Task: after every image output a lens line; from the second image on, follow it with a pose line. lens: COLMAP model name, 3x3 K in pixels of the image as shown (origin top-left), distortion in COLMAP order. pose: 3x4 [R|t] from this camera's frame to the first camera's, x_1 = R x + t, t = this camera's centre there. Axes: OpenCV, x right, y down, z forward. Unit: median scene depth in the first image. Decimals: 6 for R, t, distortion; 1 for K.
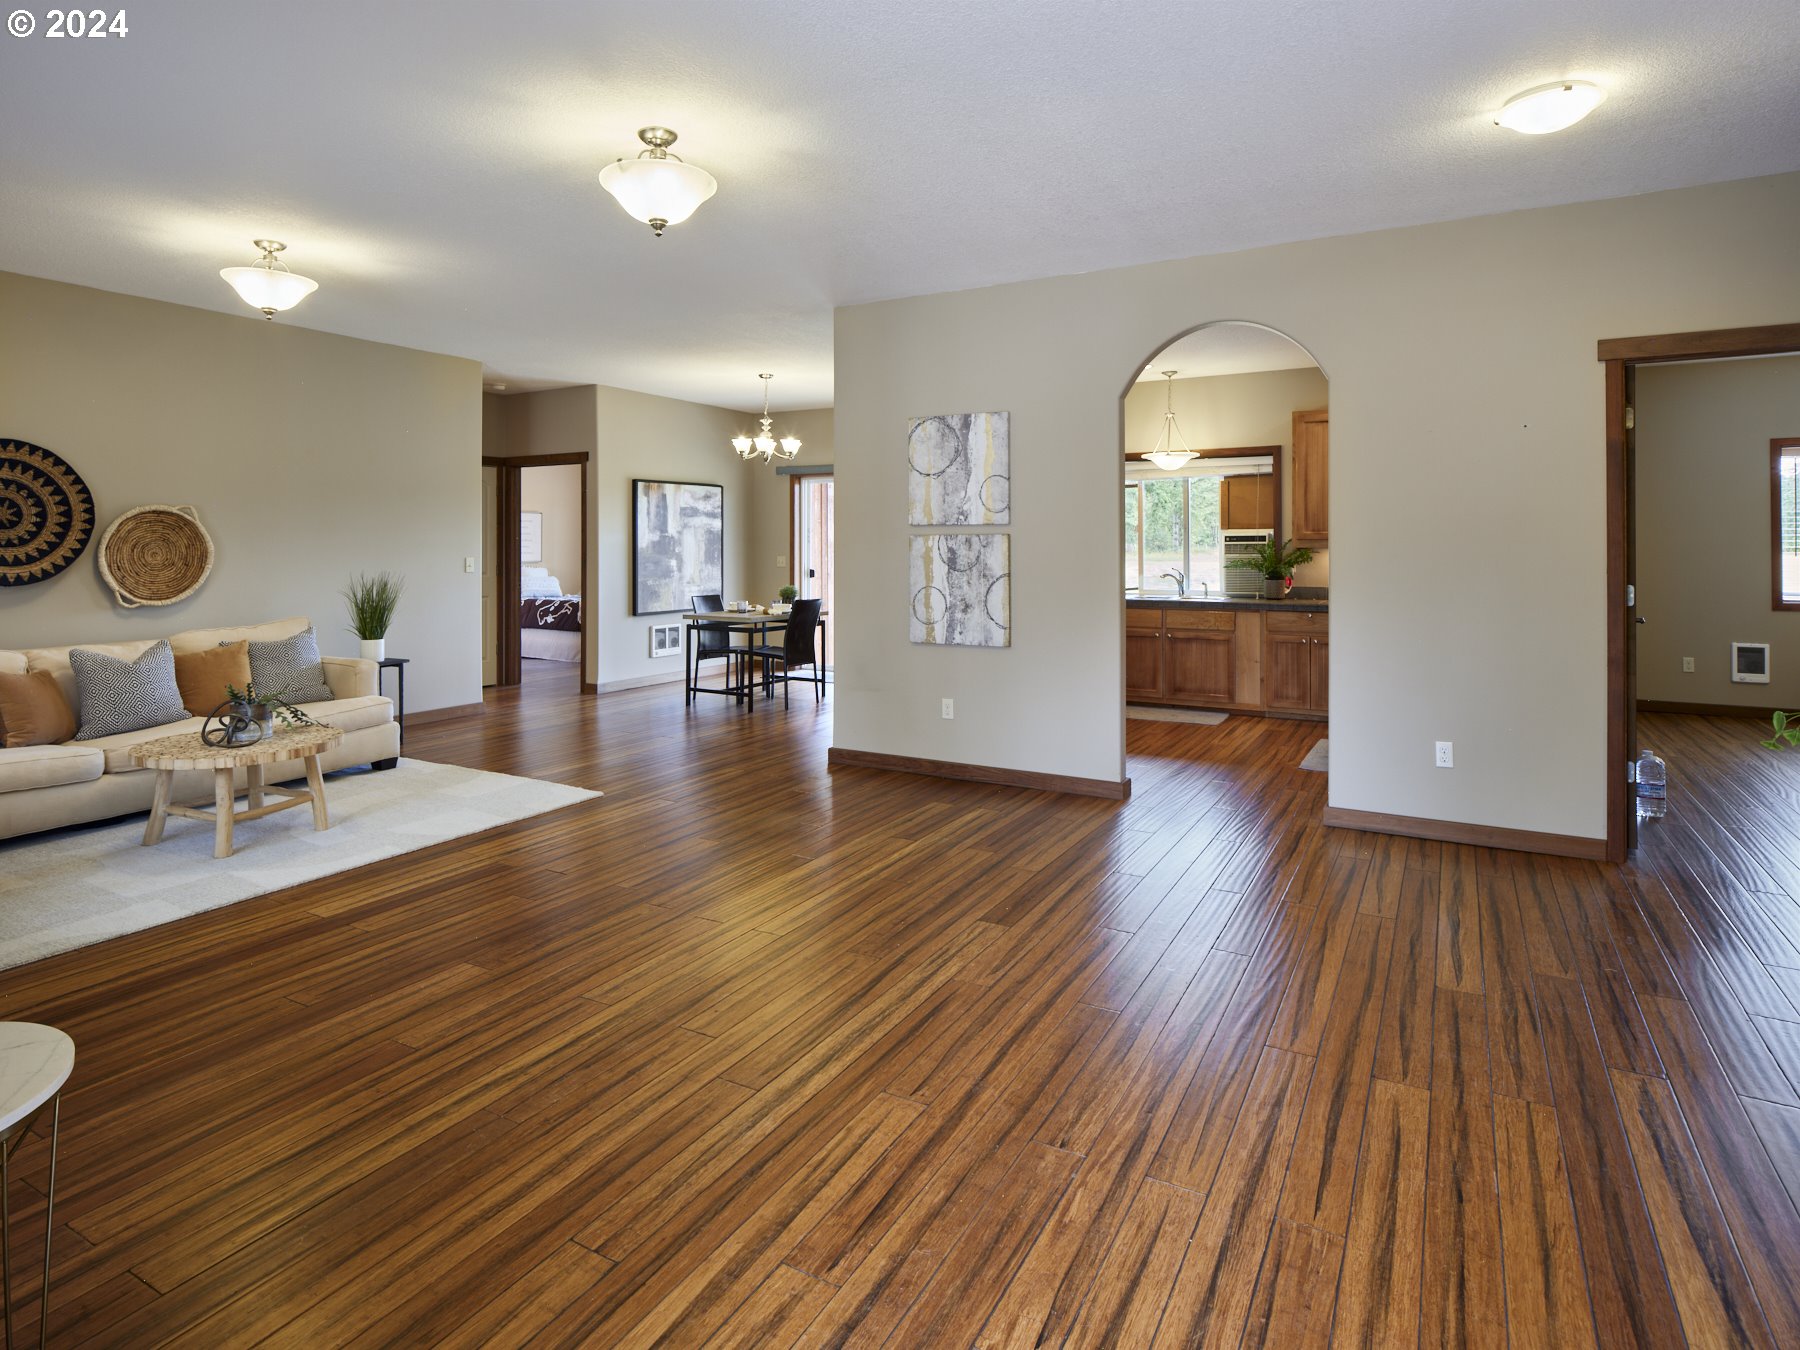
lens RADIAL K [[1012.1, 0, 887.3], [0, 1012.1, 542.1], [0, 0, 1]] dist [-0.001135, -0.000276]
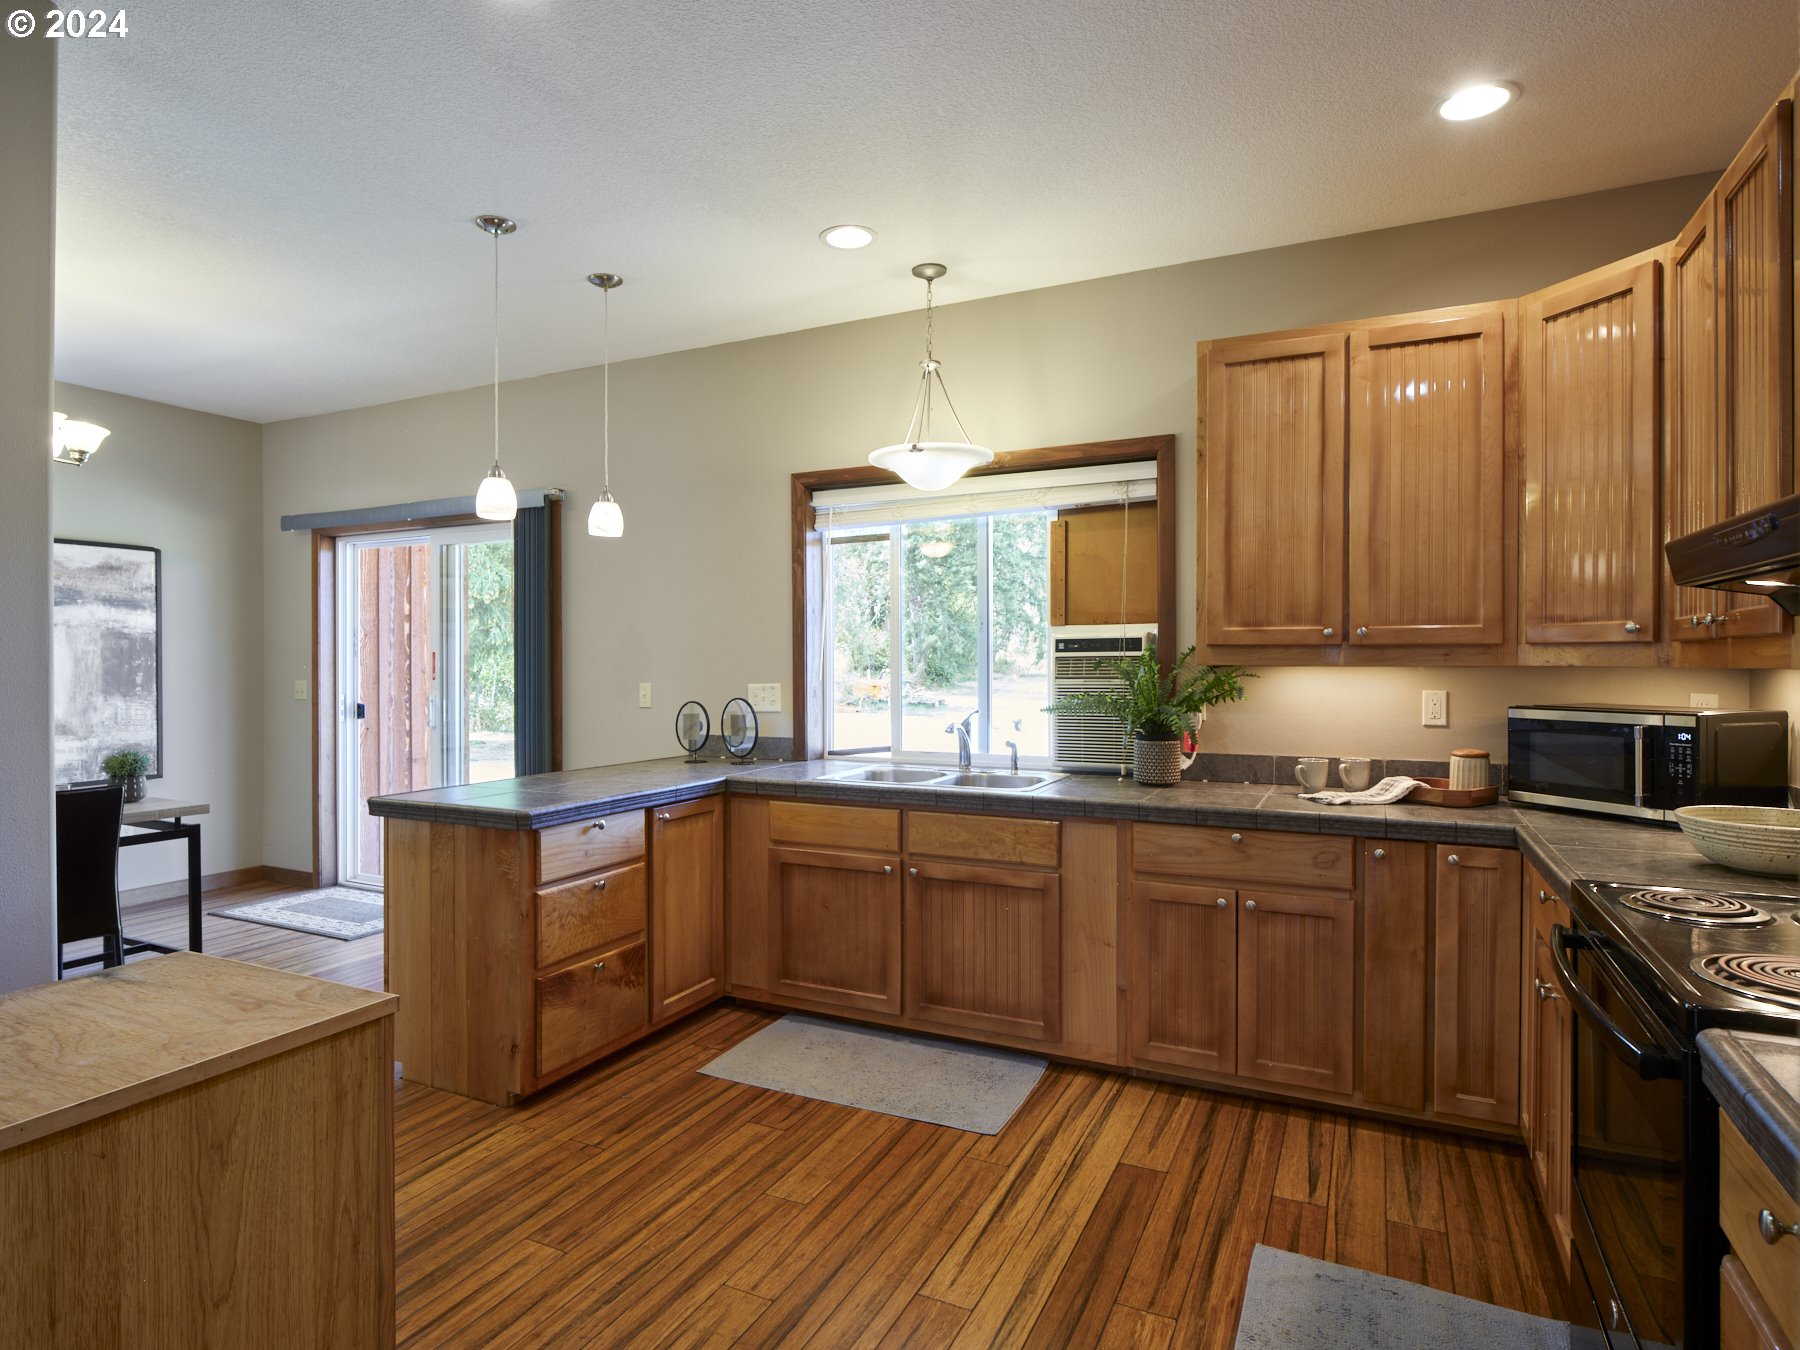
lens RADIAL K [[993.3, 0, 896.2], [0, 993.3, 669.9], [0, 0, 1]] dist [-0.030251, -0.000282]
pose [[0.997649, -0.001571, 0.068507, 0.235852], [0.000642, 0.999908, 0.013580, 0.001708], [-0.068522, -0.013504, 0.997558, 0.569721]]
